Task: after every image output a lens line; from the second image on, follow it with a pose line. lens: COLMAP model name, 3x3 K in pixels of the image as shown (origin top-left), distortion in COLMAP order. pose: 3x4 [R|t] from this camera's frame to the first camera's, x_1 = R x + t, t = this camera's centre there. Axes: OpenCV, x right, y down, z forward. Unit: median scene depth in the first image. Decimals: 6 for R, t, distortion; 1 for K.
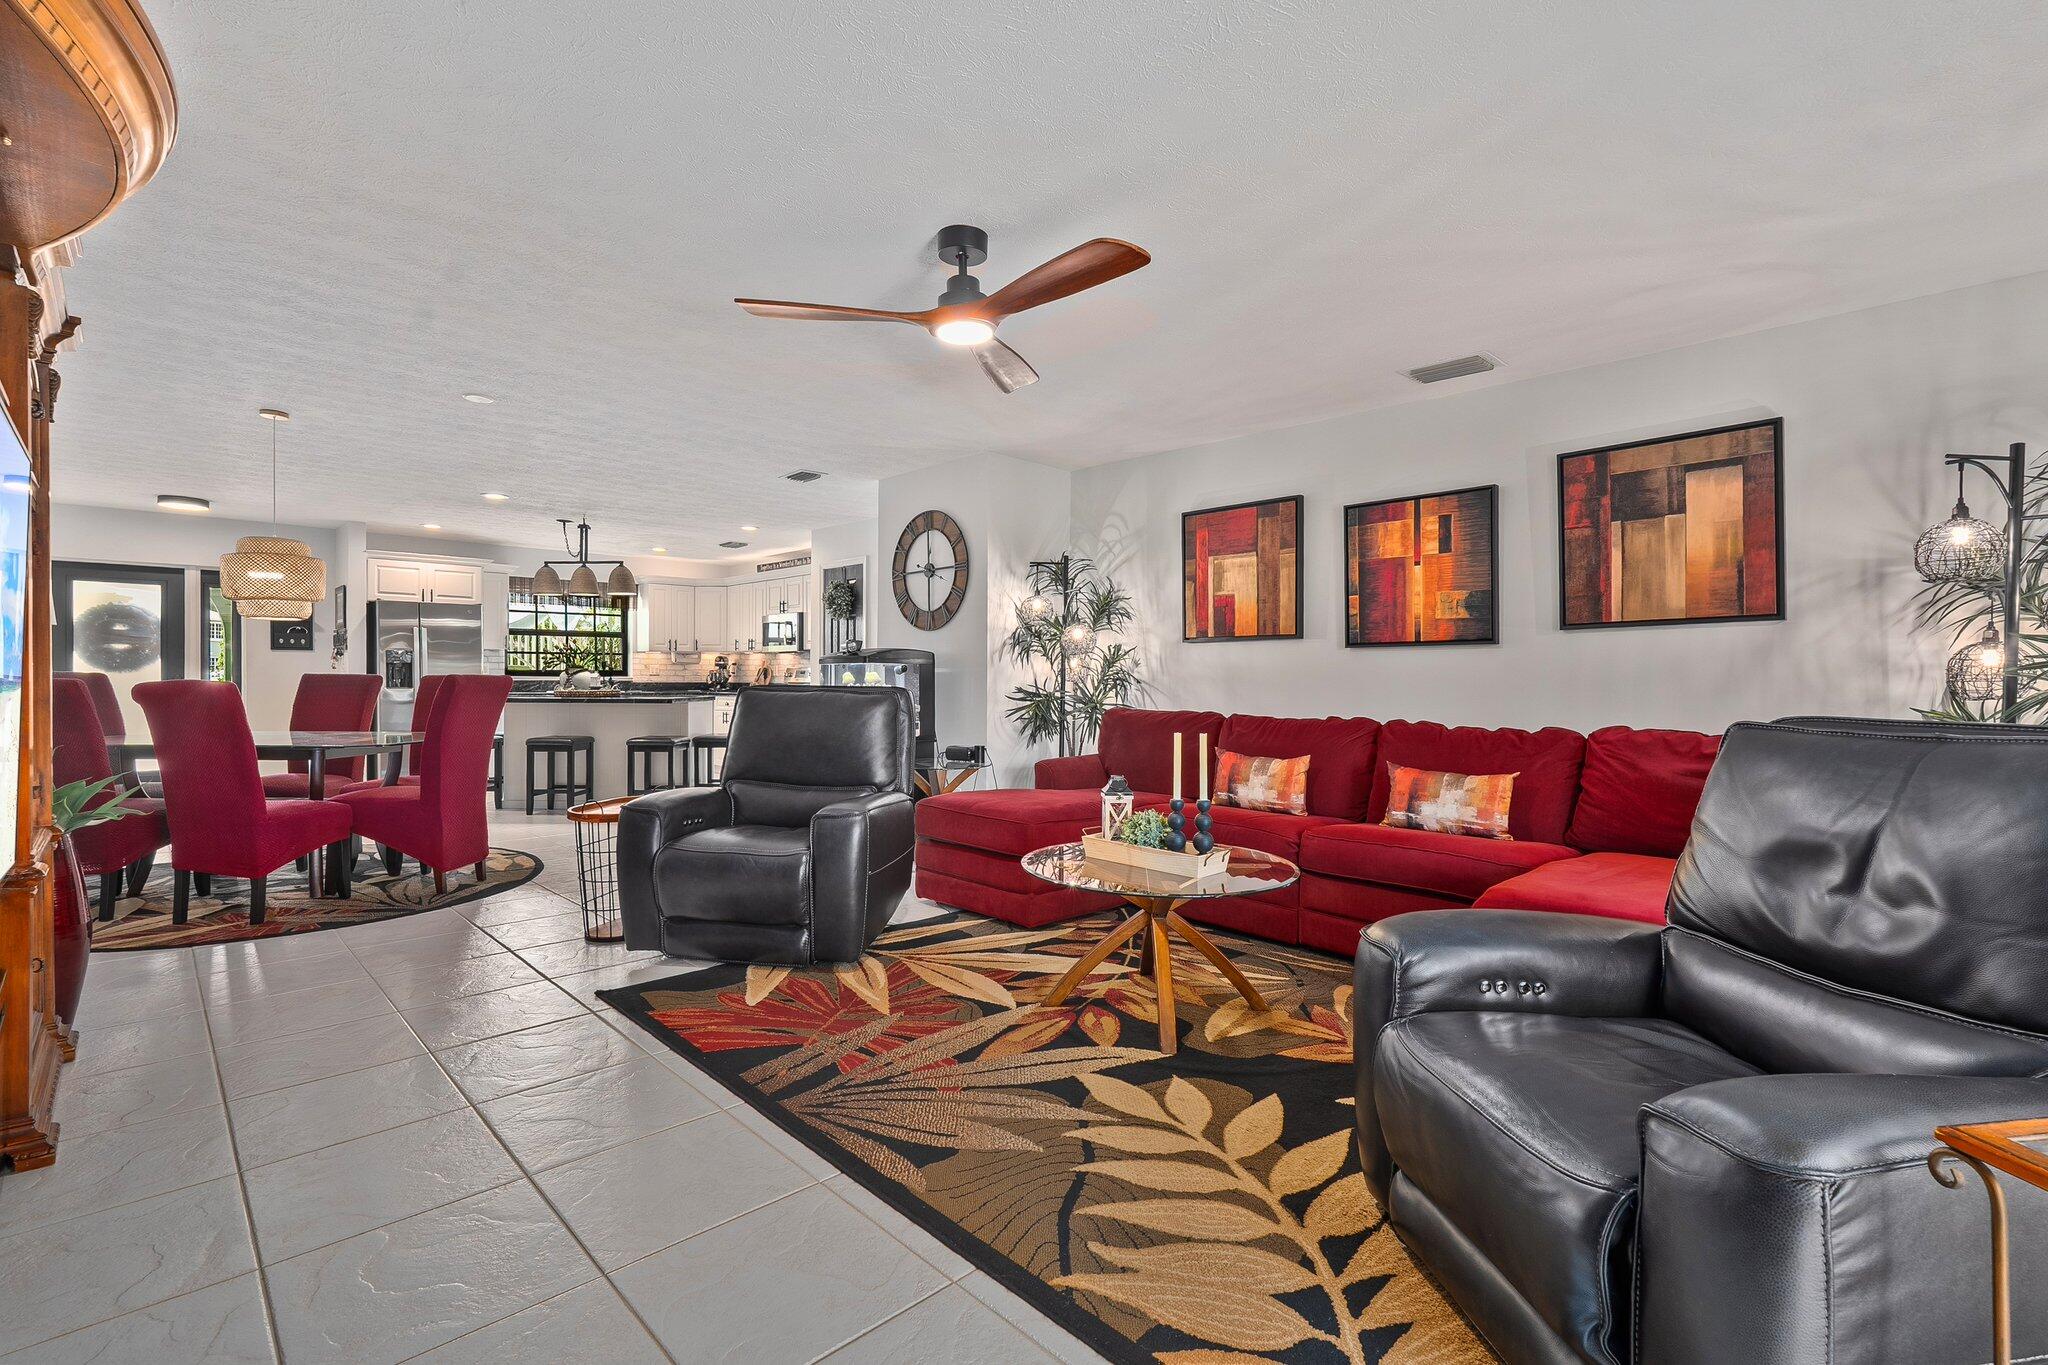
lens RADIAL K [[898.7, 0, 1029.2], [0, 898.7, 671.0], [0, 0, 1]] dist [-0.005229, -0.000099]
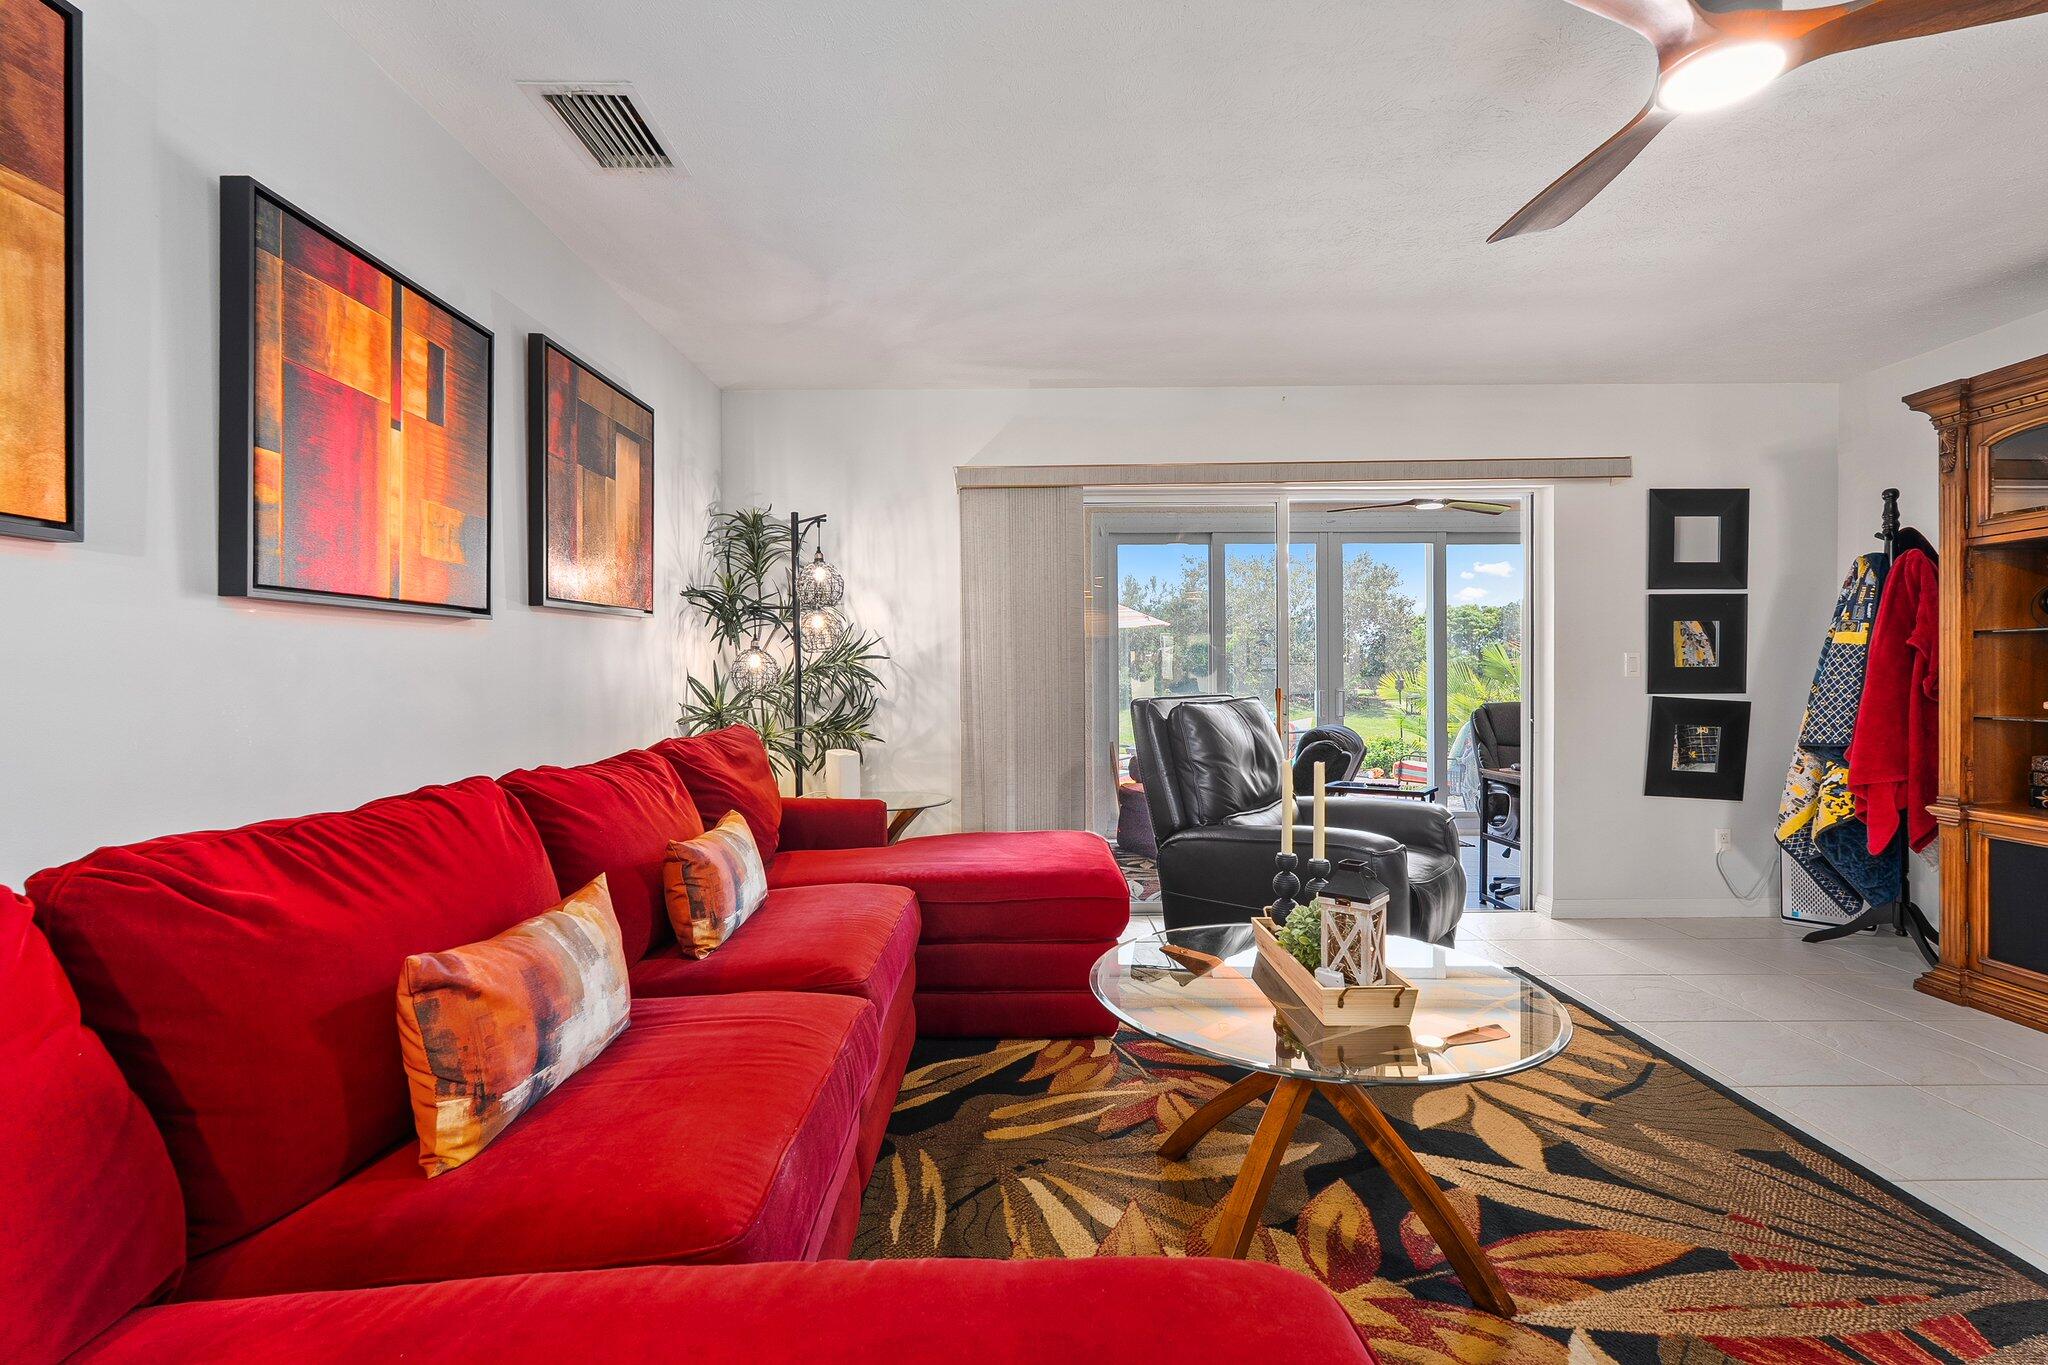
lens RADIAL K [[898.7, 0, 1015.0], [0, 898.7, 684.9], [0, 0, 1]] dist [-0.005229, -0.000099]
pose [[-0.710817, -0.007479, 0.703337, -0.163692], [-0.005573, 0.999972, 0.005001, 0.008695], [-0.703355, -0.000365, -0.710839, 1.807656]]
